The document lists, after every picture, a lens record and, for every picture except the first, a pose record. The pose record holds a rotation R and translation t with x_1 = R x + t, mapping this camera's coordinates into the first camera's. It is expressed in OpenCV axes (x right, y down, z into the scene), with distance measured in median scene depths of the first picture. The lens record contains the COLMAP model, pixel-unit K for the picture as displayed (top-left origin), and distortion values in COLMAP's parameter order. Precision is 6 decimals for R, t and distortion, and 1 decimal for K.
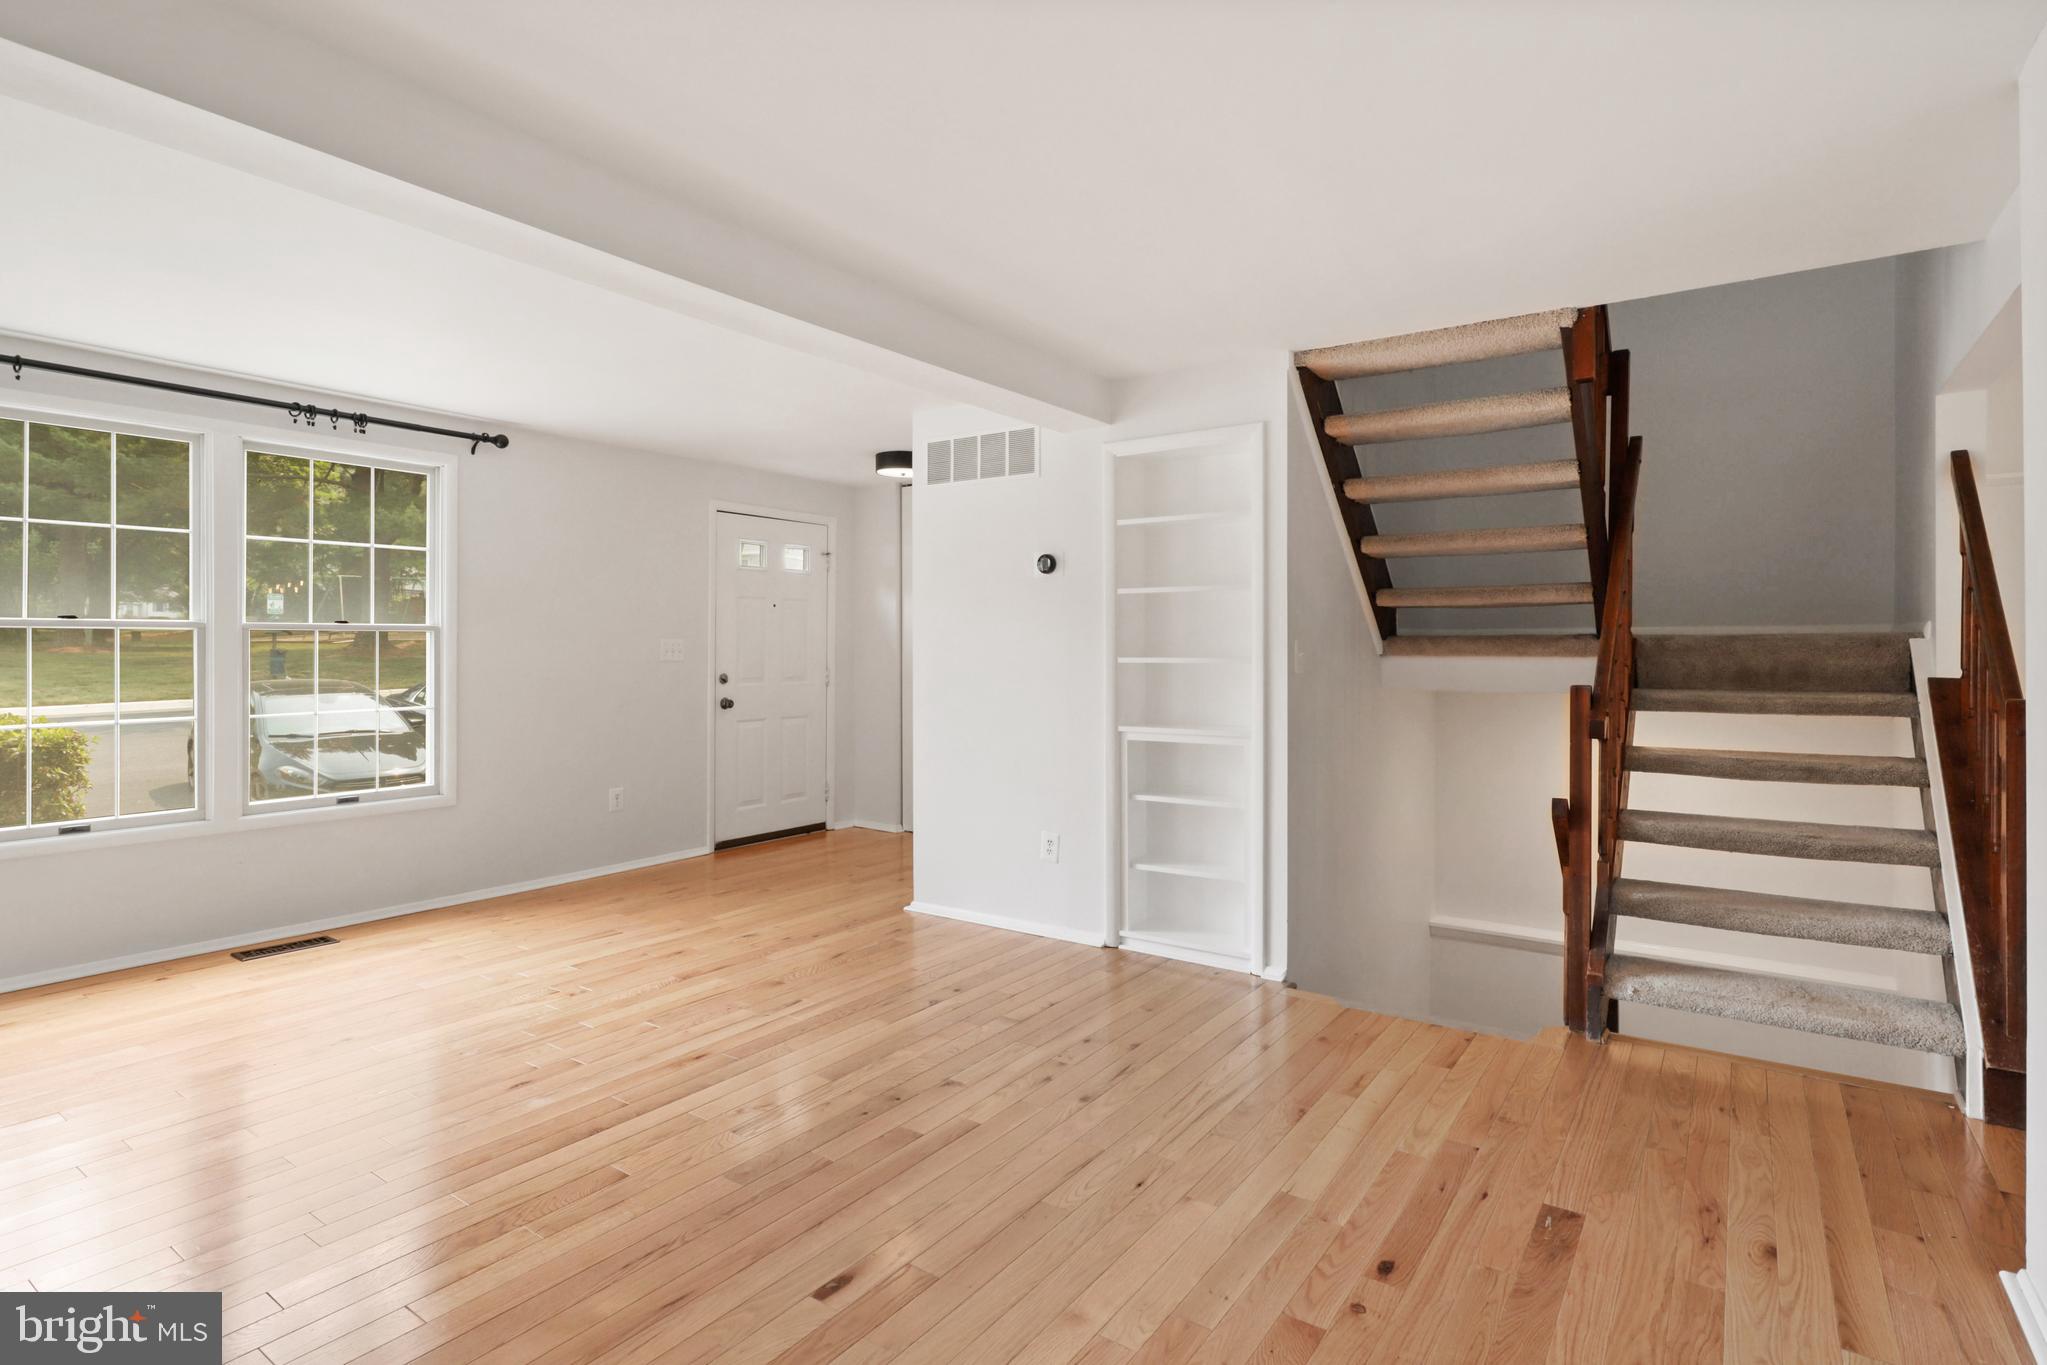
lens RADIAL K [[1028.0, 0, 1025.1], [0, 1028.0, 660.5], [0, 0, 1]] dist [-0.014021, 0.012173]
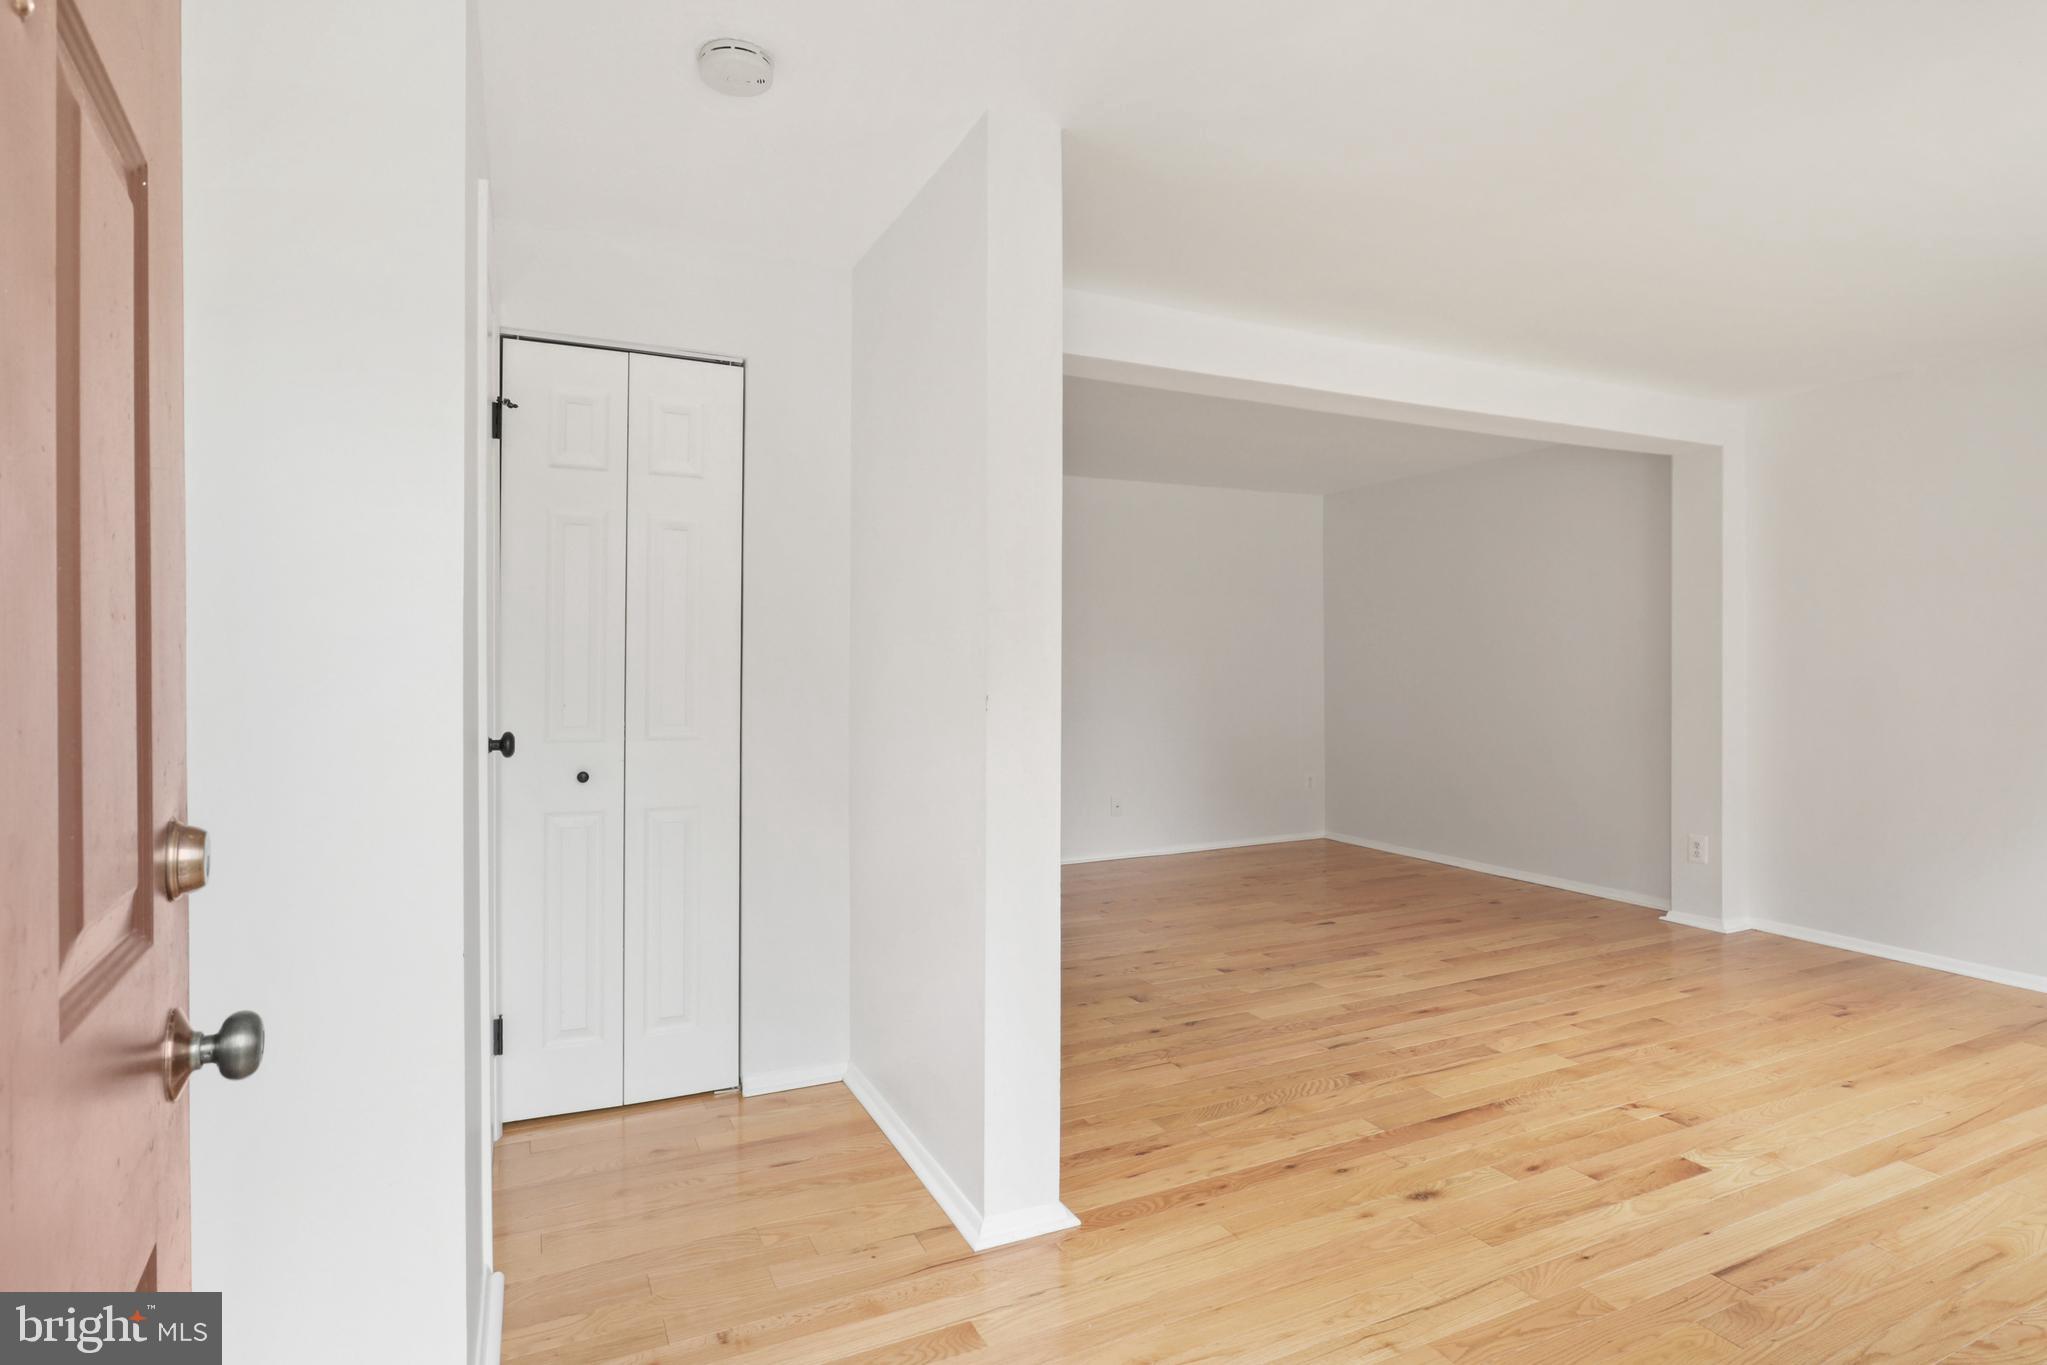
lens RADIAL K [[1032.8, 0, 1018.6], [0, 1032.8, 665.1], [0, 0, 1]] dist [-0.023715, 0.015067]
pose [[-0.869217, 0.008839, 0.494352, -0.364168], [0.013009, 0.999903, 0.004995, -0.009203], [-0.494260, 0.010773, -0.869247, 1.627952]]
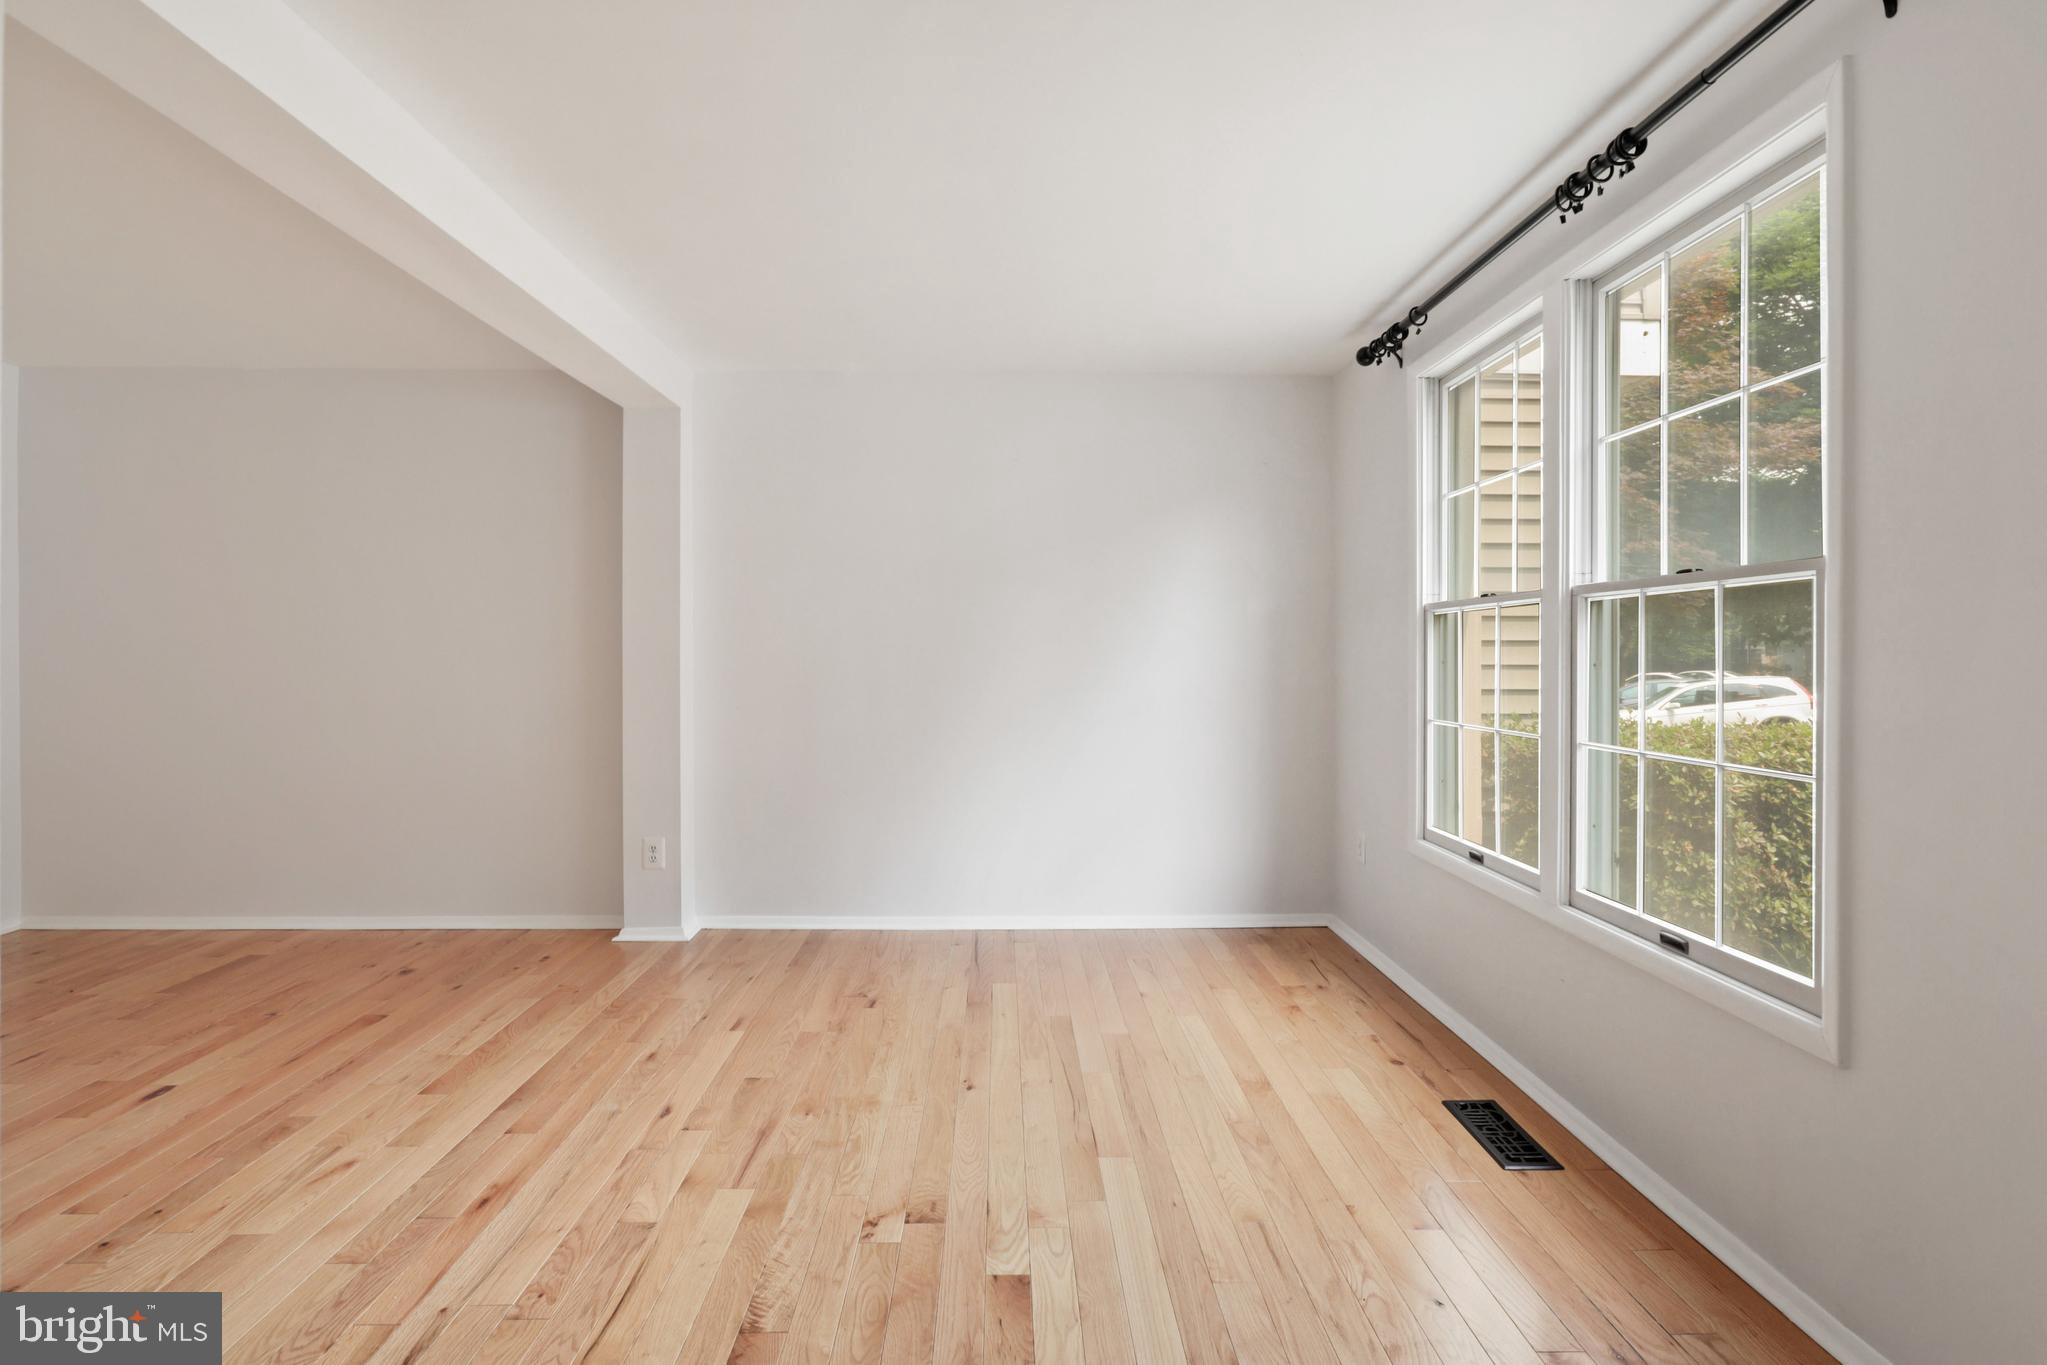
lens RADIAL K [[1028.9, 0, 1012.3], [0, 1028.9, 662.7], [0, 0, 1]] dist [-0.002159, -0.000292]
pose [[-0.803402, 0.003455, -0.595427, -0.141388], [-0.007764, 0.999837, 0.016277, 0.002662], [0.595386, 0.017700, -0.803245, 1.300449]]
